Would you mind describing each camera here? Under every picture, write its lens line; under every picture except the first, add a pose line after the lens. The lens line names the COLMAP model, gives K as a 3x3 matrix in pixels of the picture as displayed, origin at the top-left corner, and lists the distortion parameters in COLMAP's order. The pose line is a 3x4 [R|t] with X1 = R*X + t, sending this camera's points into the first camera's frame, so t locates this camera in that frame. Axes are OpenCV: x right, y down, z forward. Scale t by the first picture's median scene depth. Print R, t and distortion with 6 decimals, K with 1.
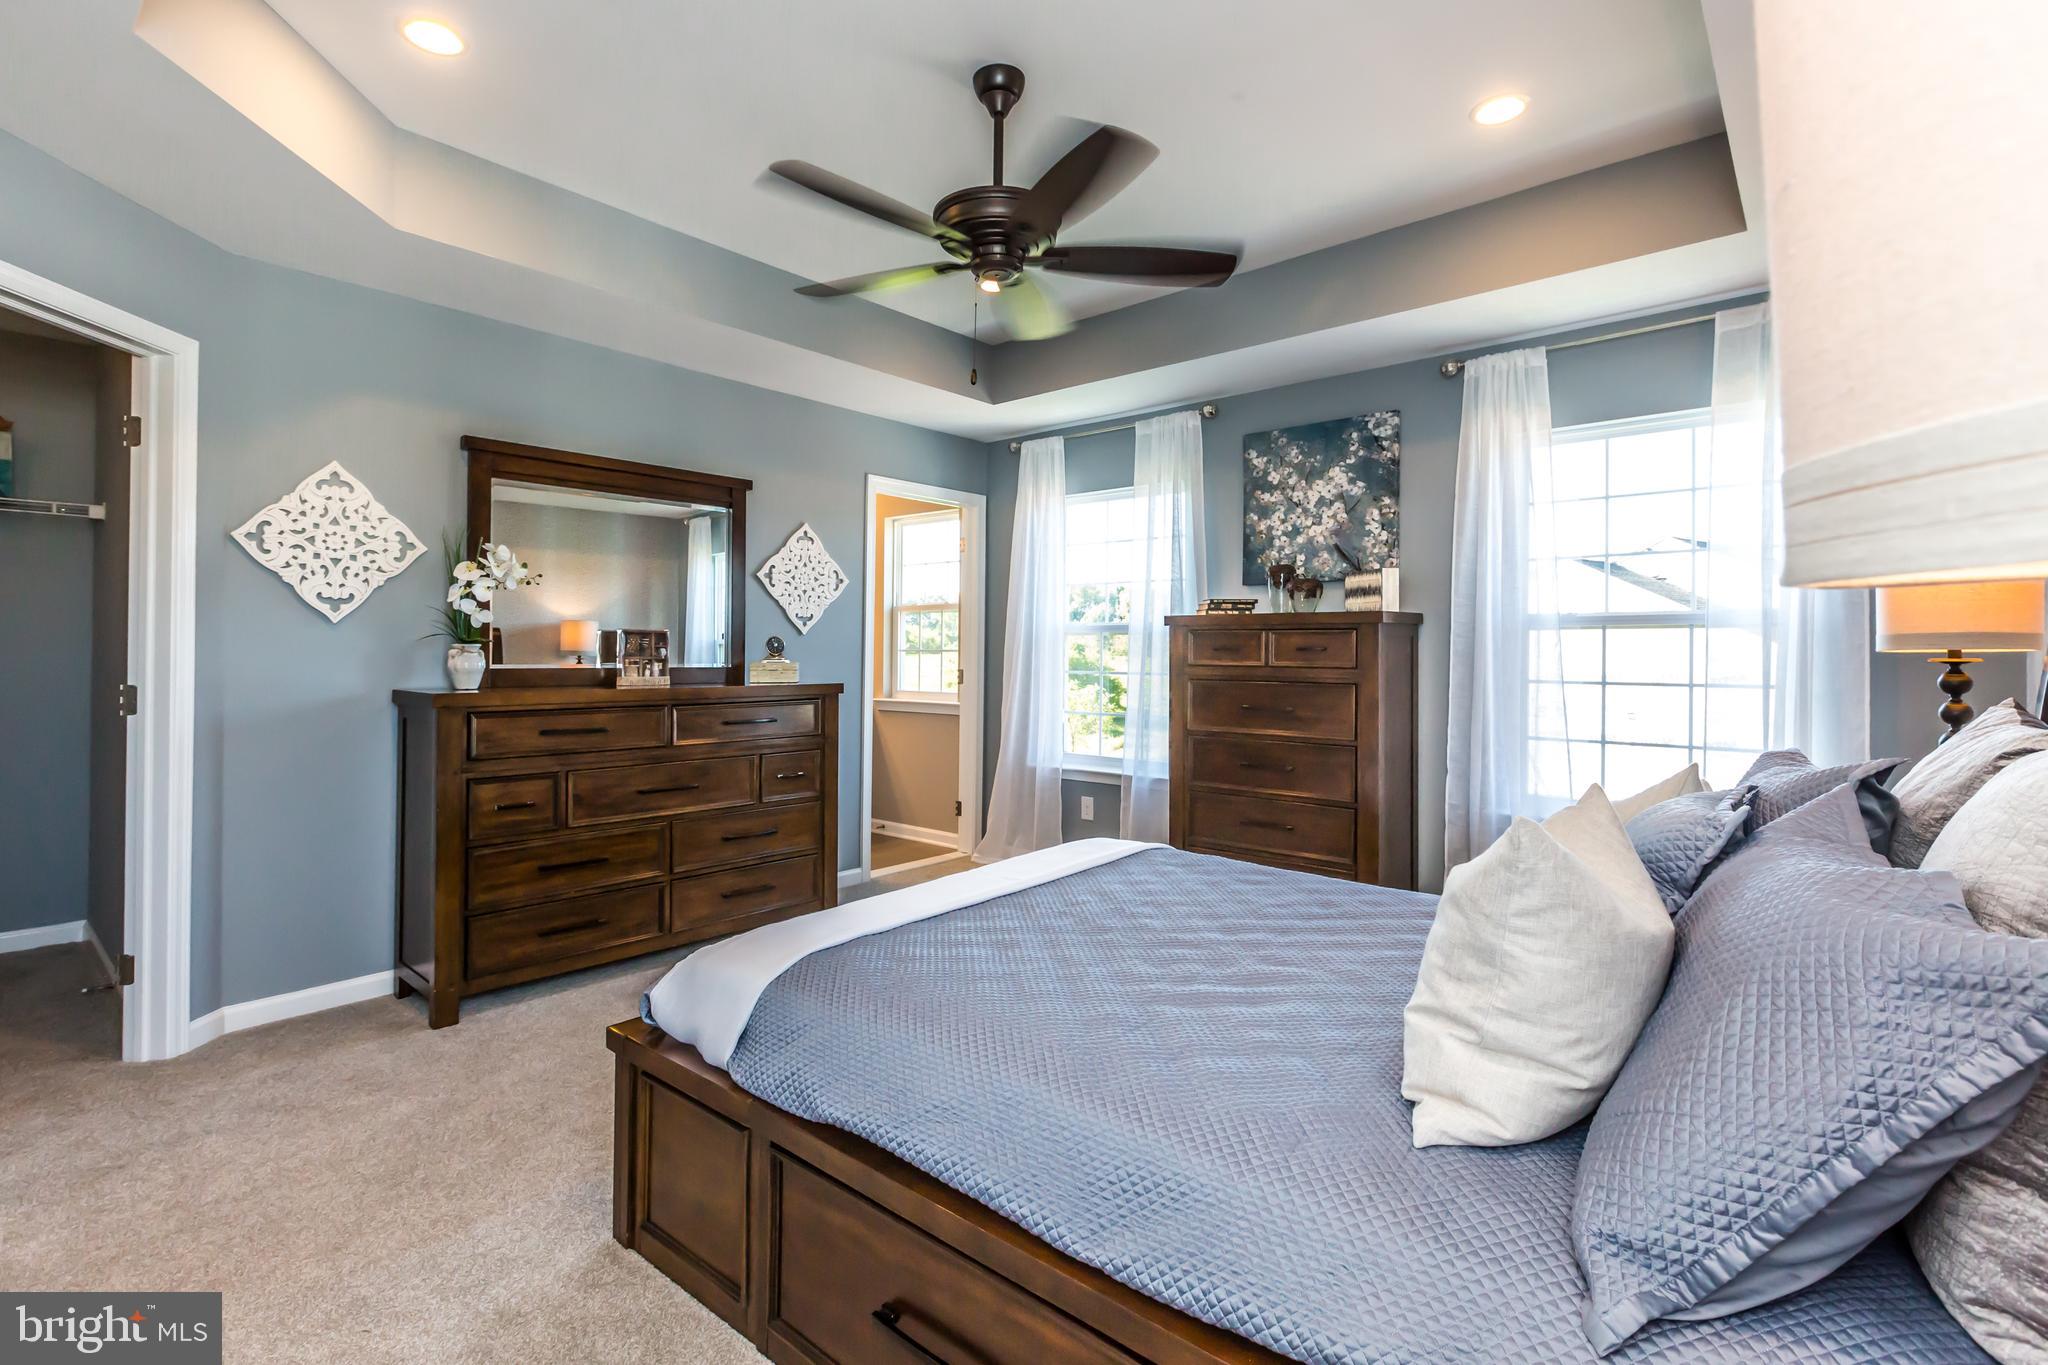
lens RADIAL K [[933.4, 0, 1020.1], [0, 933.4, 650.6], [0, 0, 1]] dist [0.000370, -0.000034]
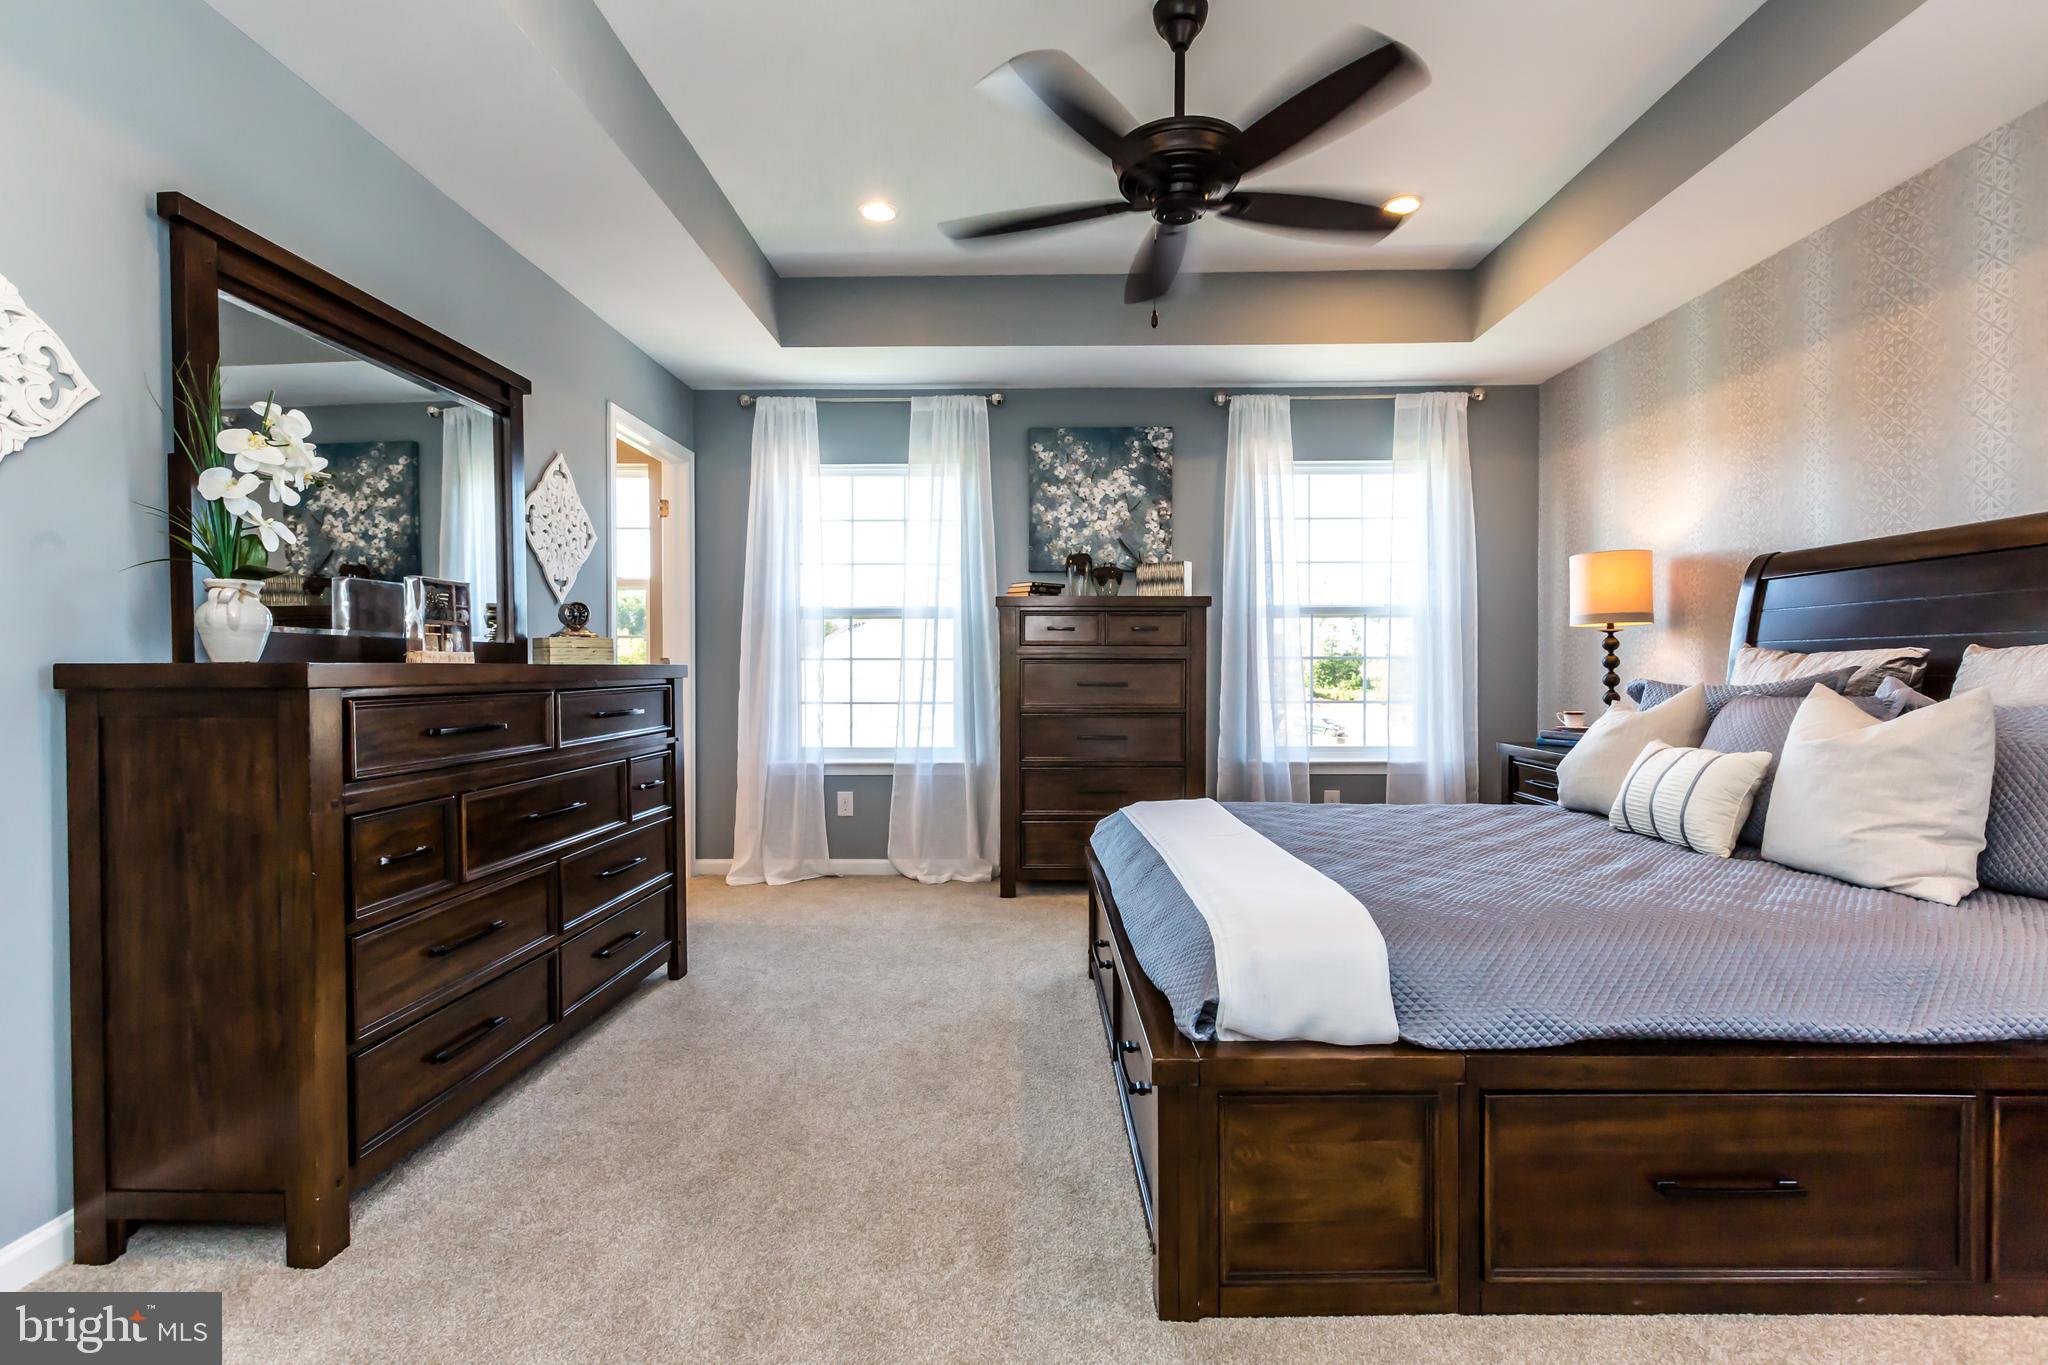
lens RADIAL K [[916.7, 0, 1024.0], [0, 916.7, 682.5], [0, 0, 1]] dist [-0.002101, 0.000612]
pose [[0.765407, -0.017791, 0.643300, -0.458180], [0.005535, 0.999763, 0.021064, 0.034891], [-0.643522, -0.012562, 0.765324, 0.225792]]
